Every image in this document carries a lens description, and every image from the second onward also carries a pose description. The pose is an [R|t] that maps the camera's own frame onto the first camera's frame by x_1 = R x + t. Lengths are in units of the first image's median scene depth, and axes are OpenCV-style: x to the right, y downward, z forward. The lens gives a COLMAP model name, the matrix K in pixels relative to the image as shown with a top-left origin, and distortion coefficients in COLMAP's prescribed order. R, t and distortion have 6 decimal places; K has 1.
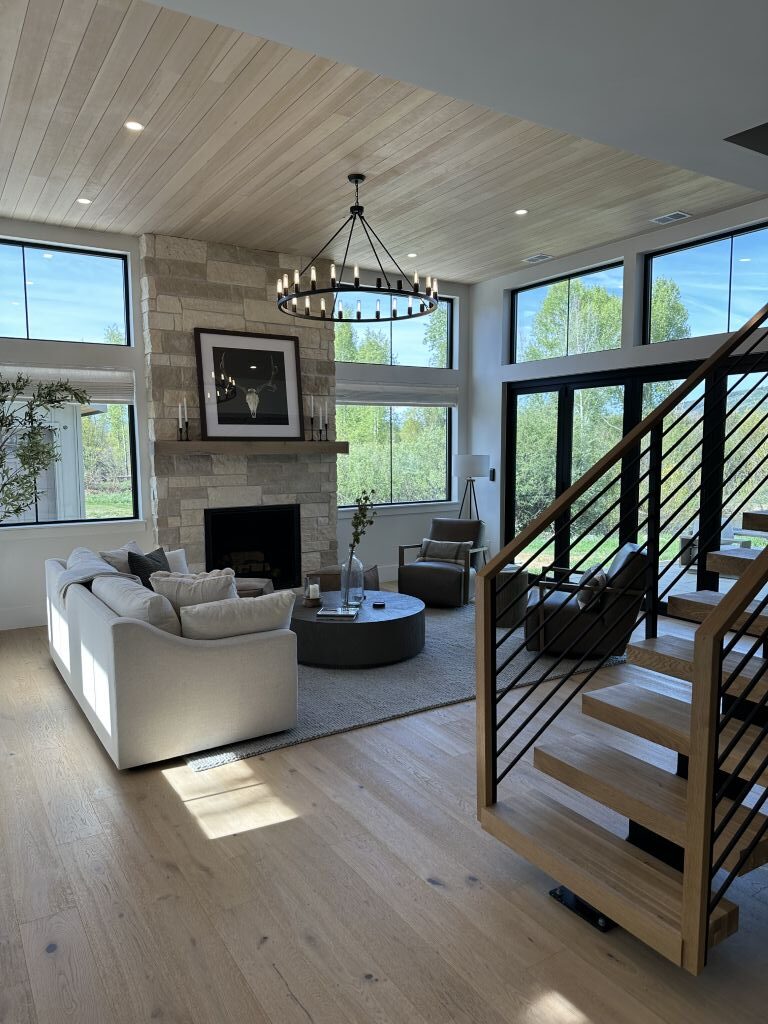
lens RADIAL K [[717.3, 0, 383.7], [0, 717.3, 514.0], [0, 0, 1]] dist [0.072931, -0.089324]
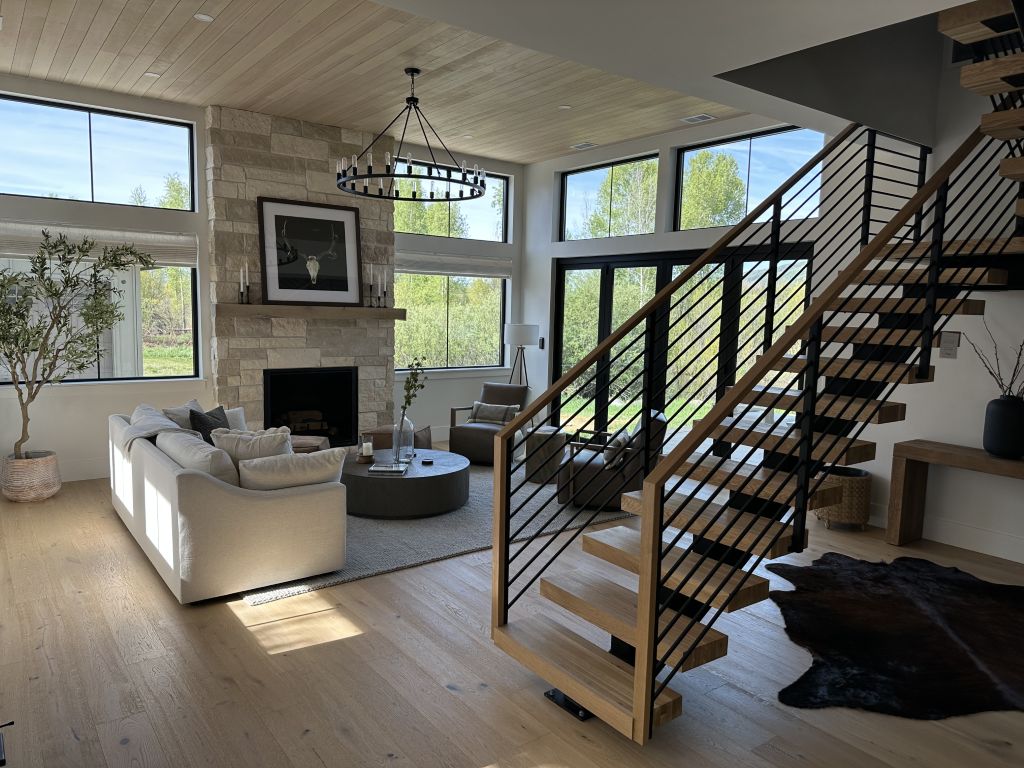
lens RADIAL K [[717.3, 0, 511.5], [0, 717.3, 385.7], [0, 0, 1]] dist [0.072931, -0.089324]
pose [[0.996260, 0.021658, 0.083648, 0.027551], [-0.022965, 0.999628, 0.014695, -0.008660], [-0.083298, -0.016561, 0.996387, -0.100464]]
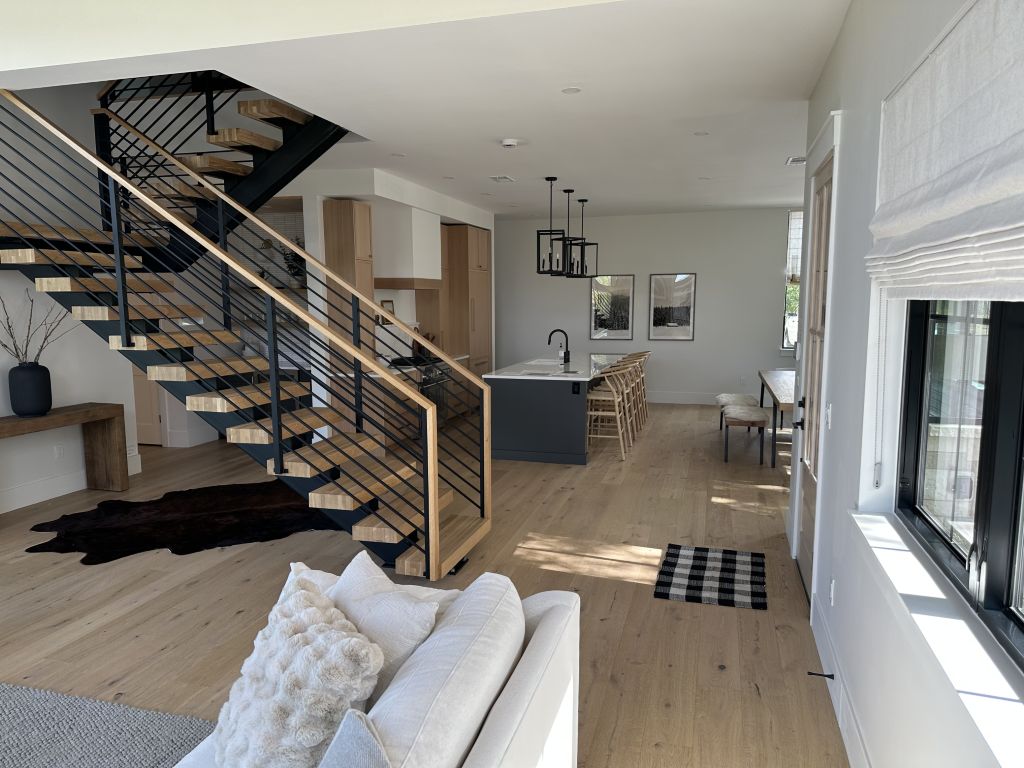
lens RADIAL K [[717.3, 0, 501.9], [0, 717.3, 383.7], [0, 0, 1]] dist [0.109252, -0.105211]
pose [[-0.653700, -0.085881, 0.751865, -0.512684], [0.080088, 0.980109, 0.181583, -0.103075], [-0.752504, 0.178916, -0.633820, 0.908157]]
